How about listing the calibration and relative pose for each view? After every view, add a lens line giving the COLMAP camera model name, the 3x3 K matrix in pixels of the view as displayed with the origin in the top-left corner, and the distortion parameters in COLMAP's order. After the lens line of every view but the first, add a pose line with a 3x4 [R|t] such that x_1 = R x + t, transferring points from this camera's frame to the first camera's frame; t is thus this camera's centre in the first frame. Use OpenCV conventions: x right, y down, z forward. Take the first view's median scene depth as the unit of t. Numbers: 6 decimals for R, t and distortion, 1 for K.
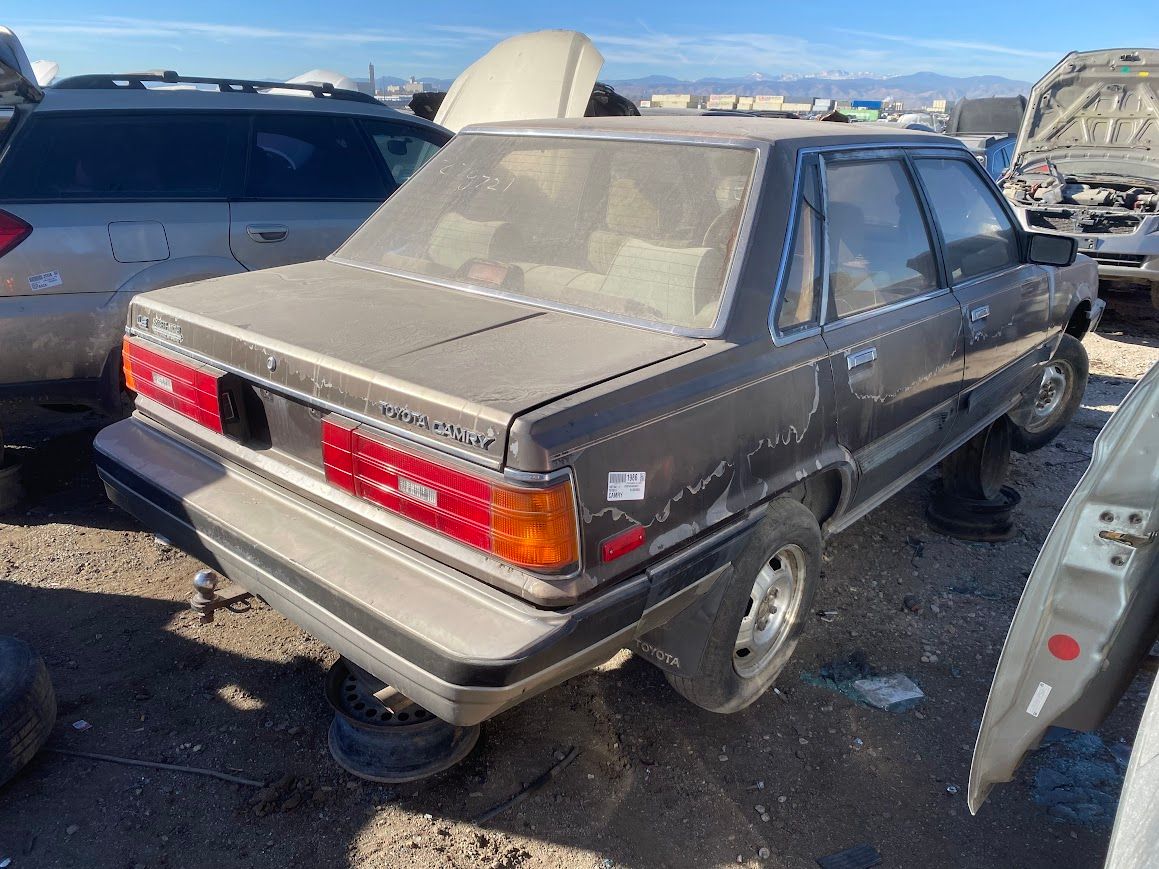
lens RADIAL K [[882.7, 0, 586.2], [0, 882.7, 439.1], [0, 0, 1]] dist [0.012266, -0.011199]
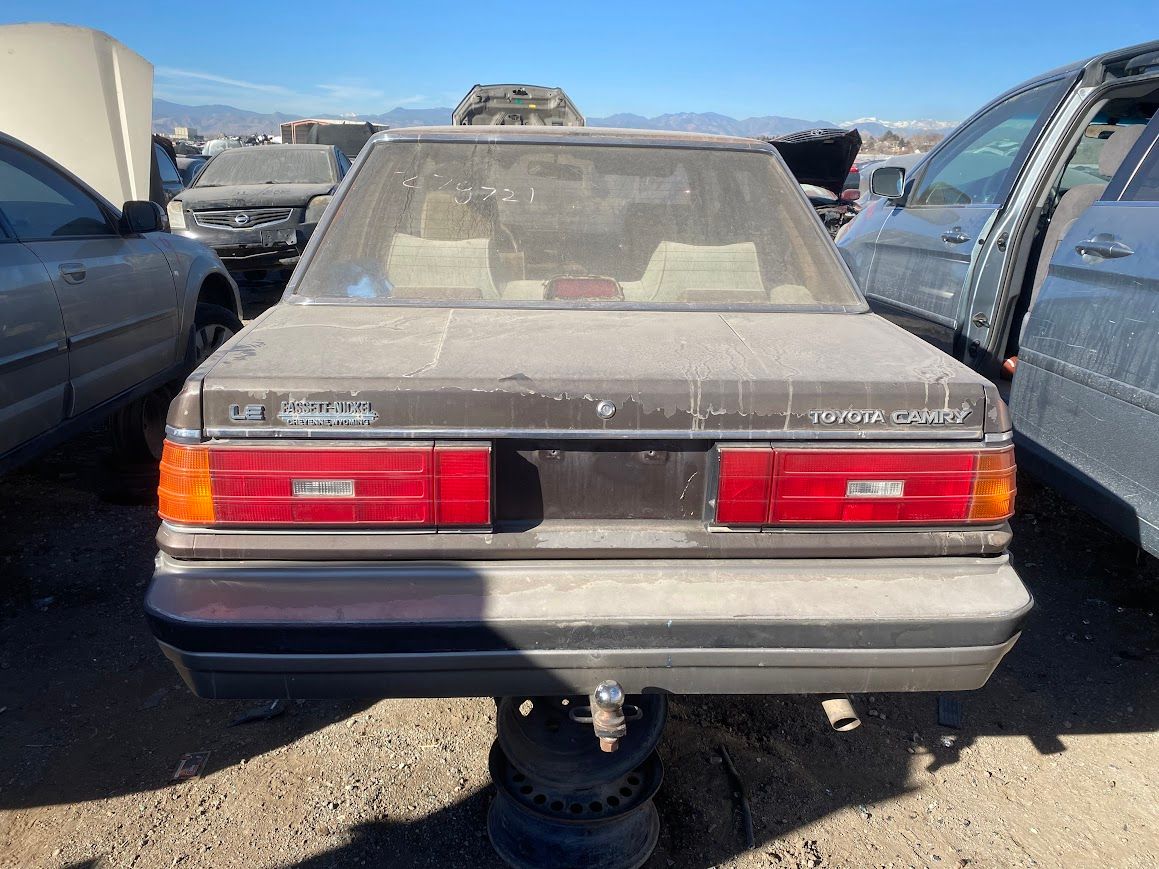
lens RADIAL K [[882.7, 0, 579.5], [0, 882.7, 439.7], [0, 0, 1]] dist [0.012266, -0.011199]
pose [[0.718168, -0.215635, 0.661617, -1.025558], [0.233681, 0.970297, 0.062585, -0.127696], [-0.655460, 0.109661, 0.747226, 0.453409]]
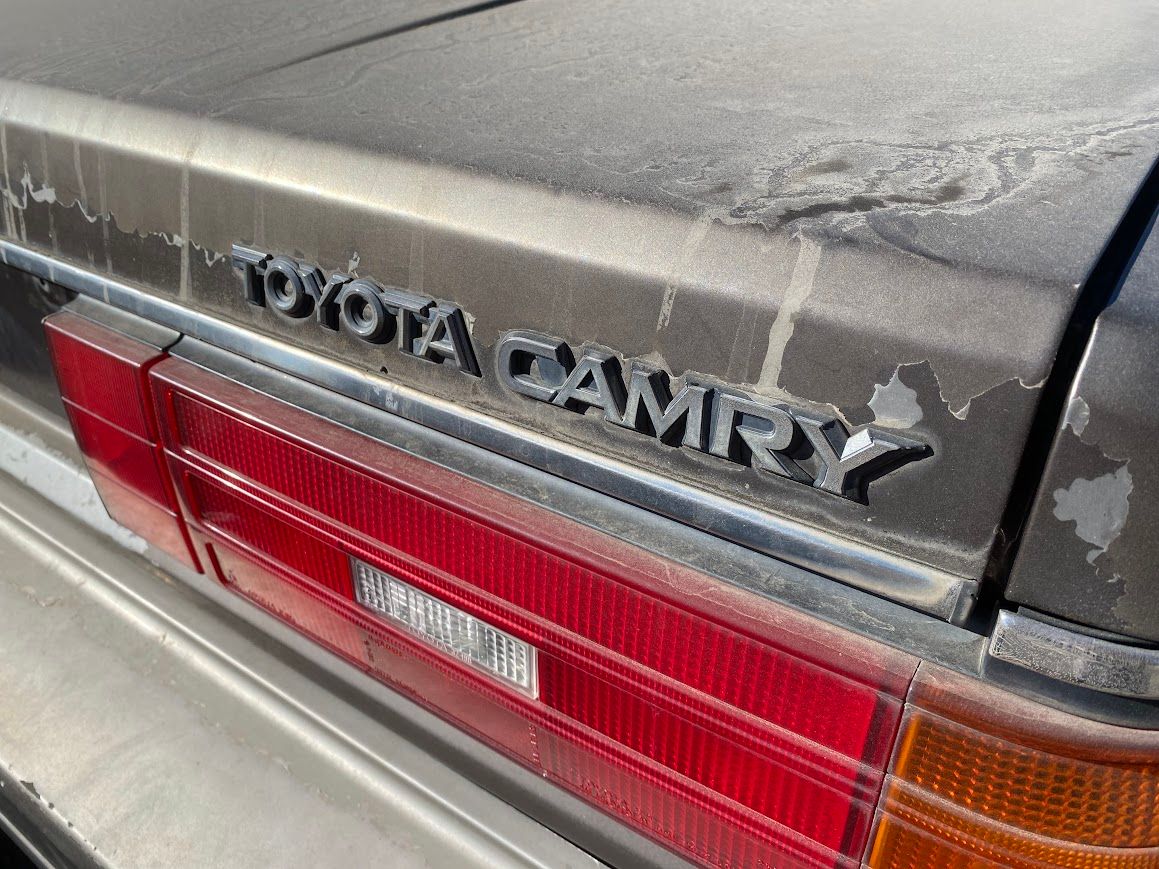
lens RADIAL K [[882.7, 0, 568.6], [0, 882.7, 427.5], [0, 0, 1]] dist [0.012266, -0.011199]
pose [[0.995847, -0.074335, 0.052564, -0.158244], [0.062809, 0.978907, 0.194414, -0.035420], [-0.065907, -0.190305, 0.979510, 0.742338]]
